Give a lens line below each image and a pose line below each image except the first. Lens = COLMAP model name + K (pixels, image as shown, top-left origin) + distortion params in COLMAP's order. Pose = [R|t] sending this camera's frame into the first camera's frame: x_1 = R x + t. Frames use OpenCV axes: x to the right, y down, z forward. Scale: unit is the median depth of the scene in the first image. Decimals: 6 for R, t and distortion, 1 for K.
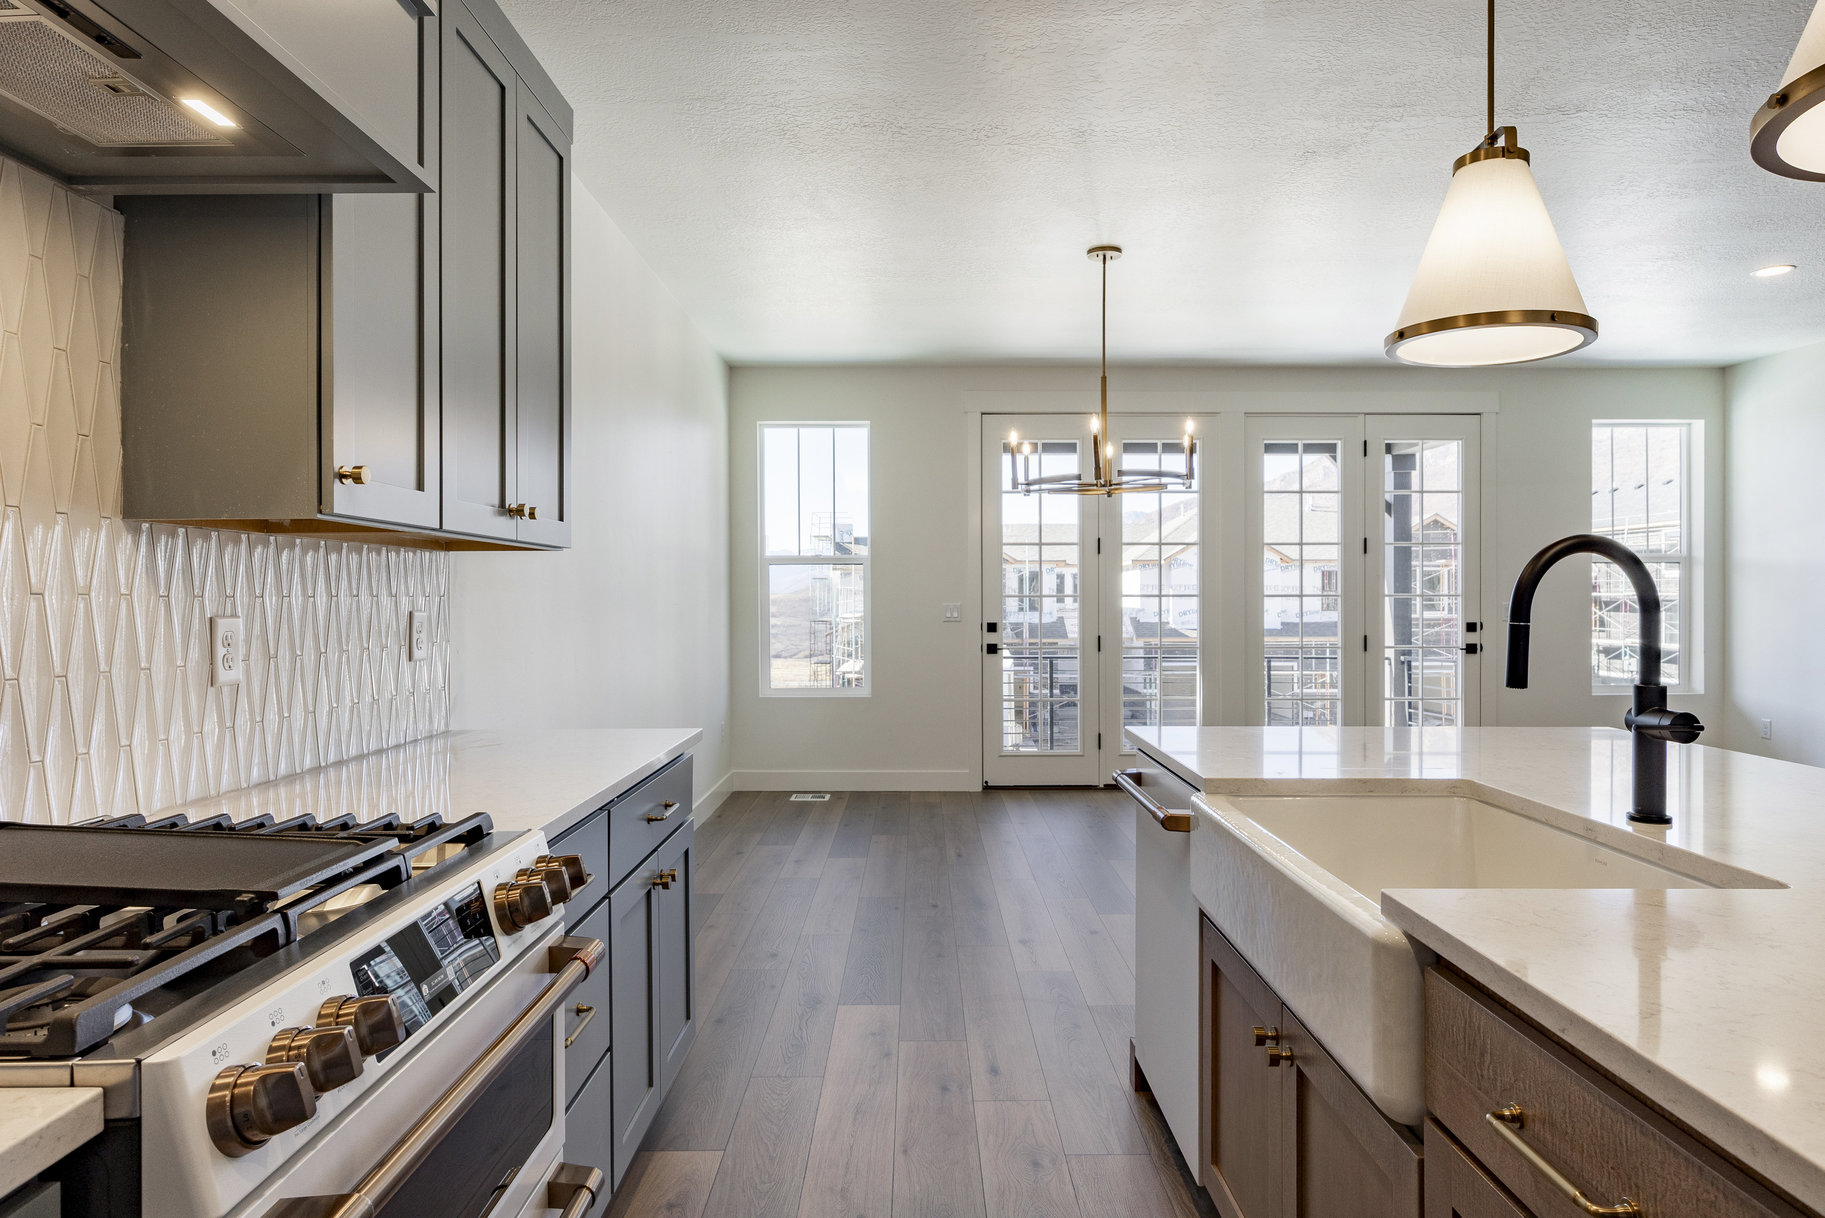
lens RADIAL K [[1096.1, 0, 915.9], [0, 1096.1, 602.9], [0, 0, 1]] dist [-0.019052, -0.000145]
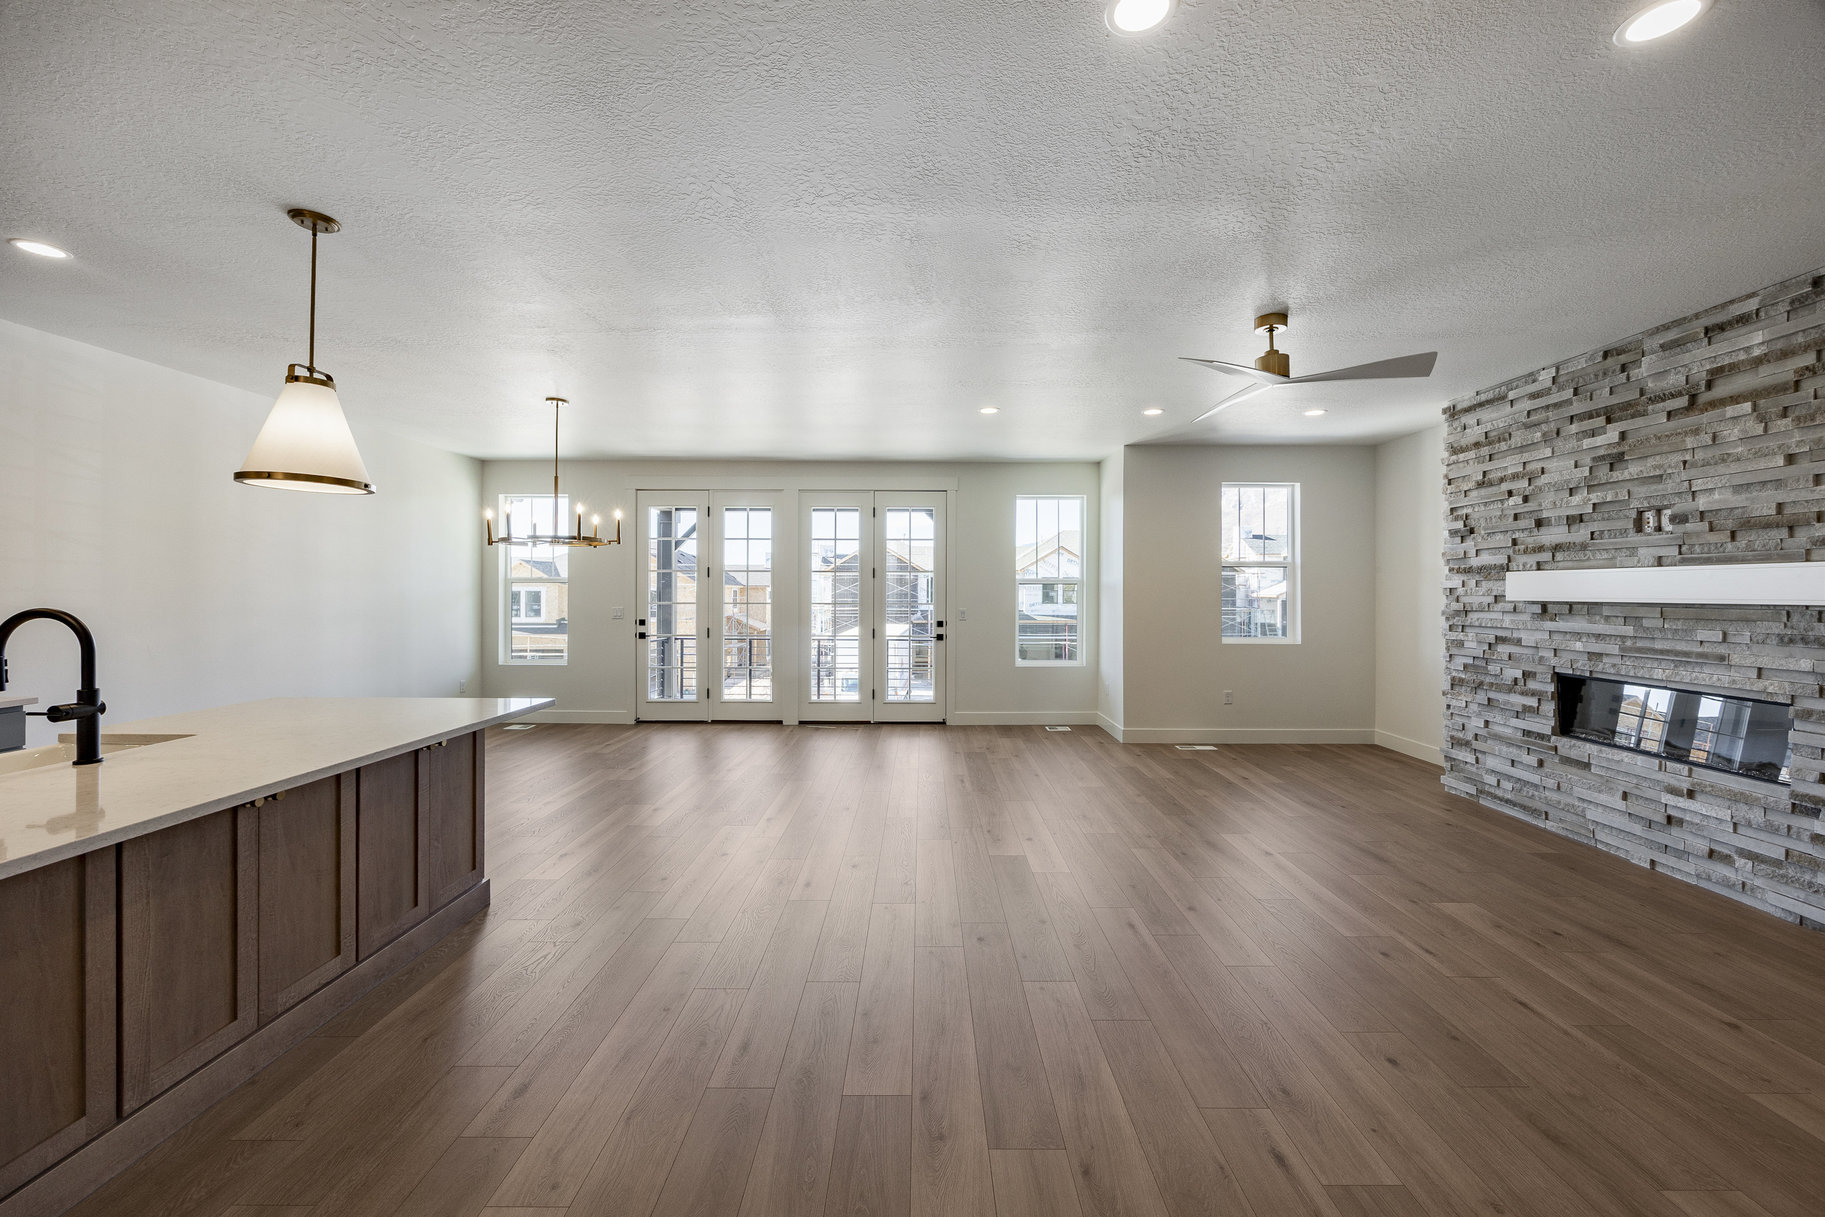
lens RADIAL K [[711.6, 0, 918.1], [0, 711.6, 589.1], [0, 0, 1]] dist [0.003099, -0.000568]
pose [[0.999957, 0.005334, -0.007641, 0.484453], [-0.005390, 0.999958, -0.007396, -0.021211], [0.007601, 0.007437, 0.999943, -0.048219]]
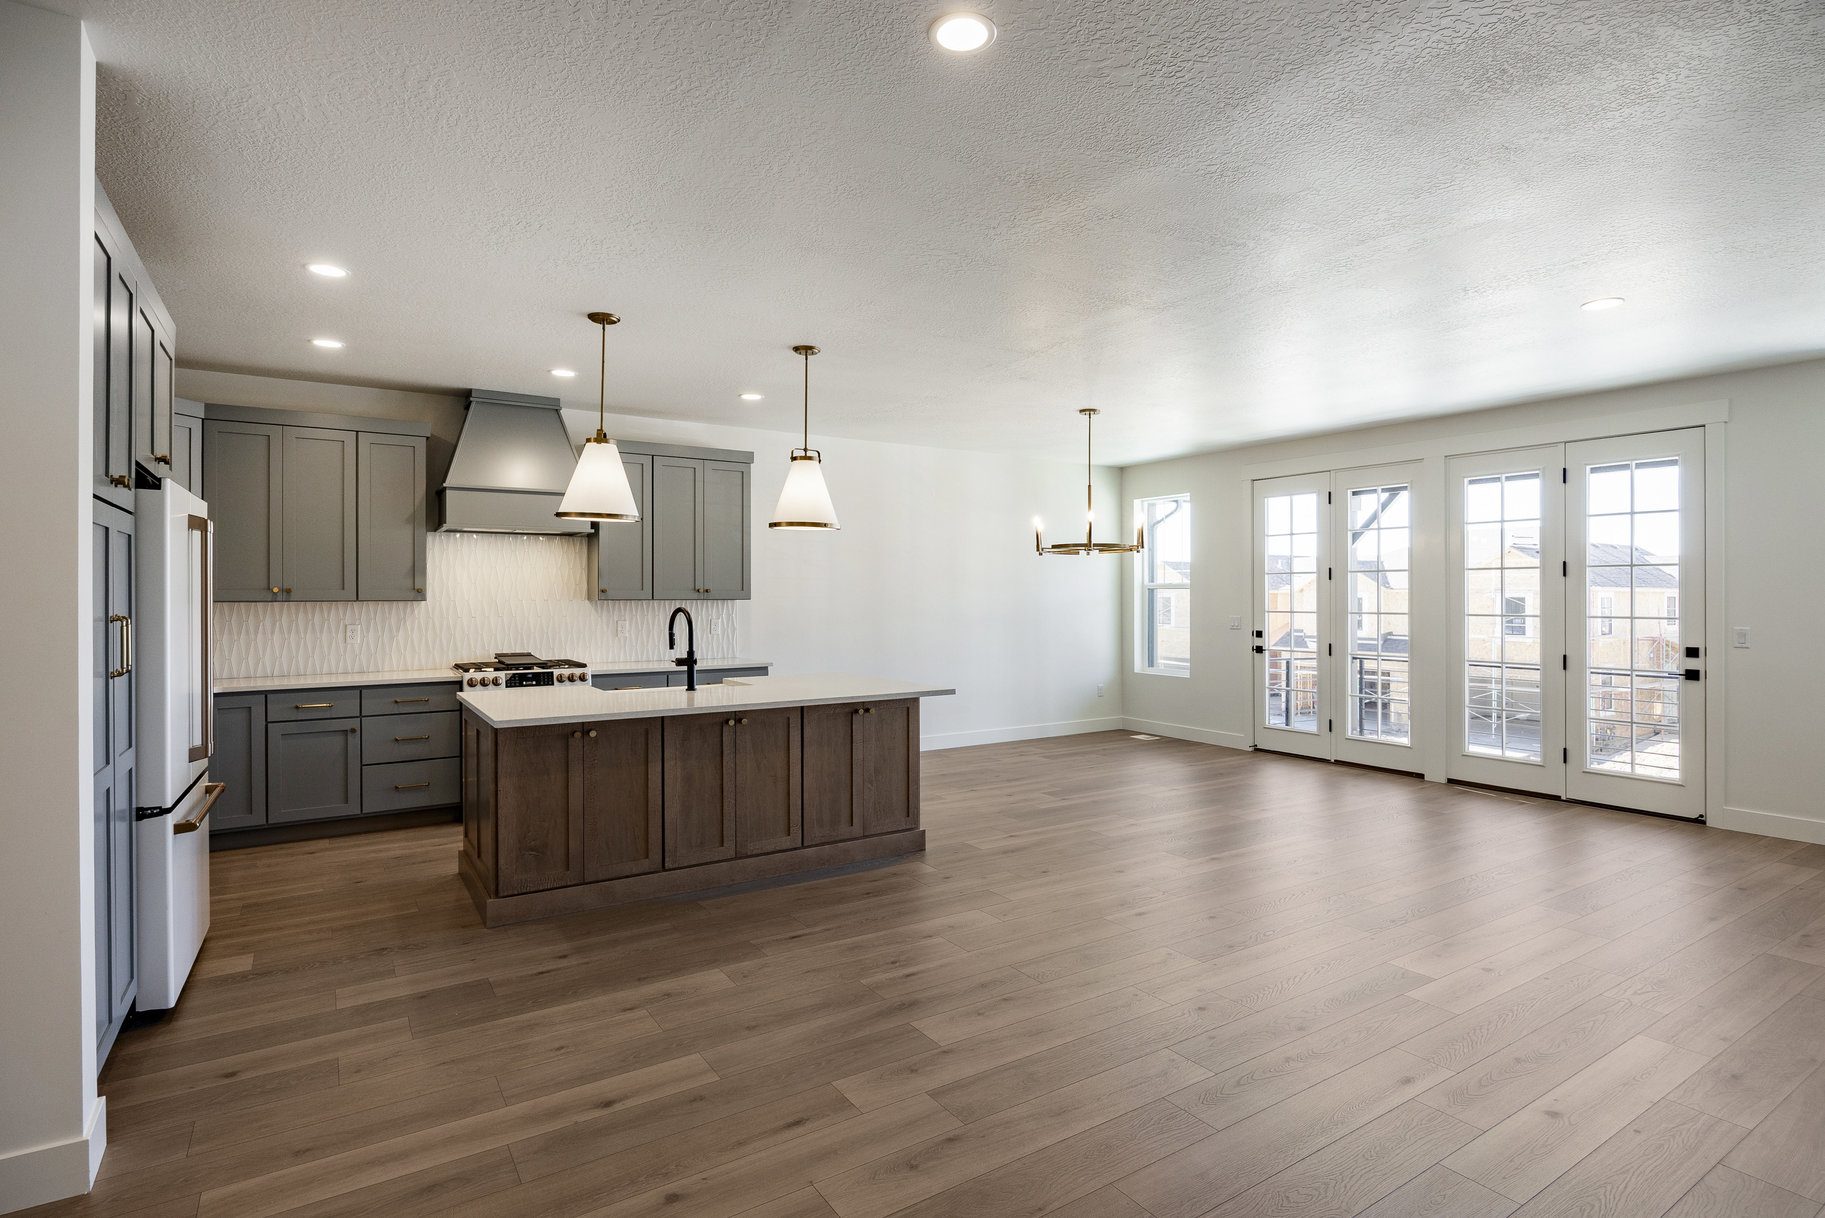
lens RADIAL K [[920.4, 0, 918.5], [0, 920.4, 599.5], [0, 0, 1]] dist [-0.010267, -0.000049]
pose [[0.544181, 0.004782, -0.838954, 0.810499], [-0.004943, 0.999985, 0.002493, -0.022391], [0.838953, 0.002790, 0.544197, 0.003223]]
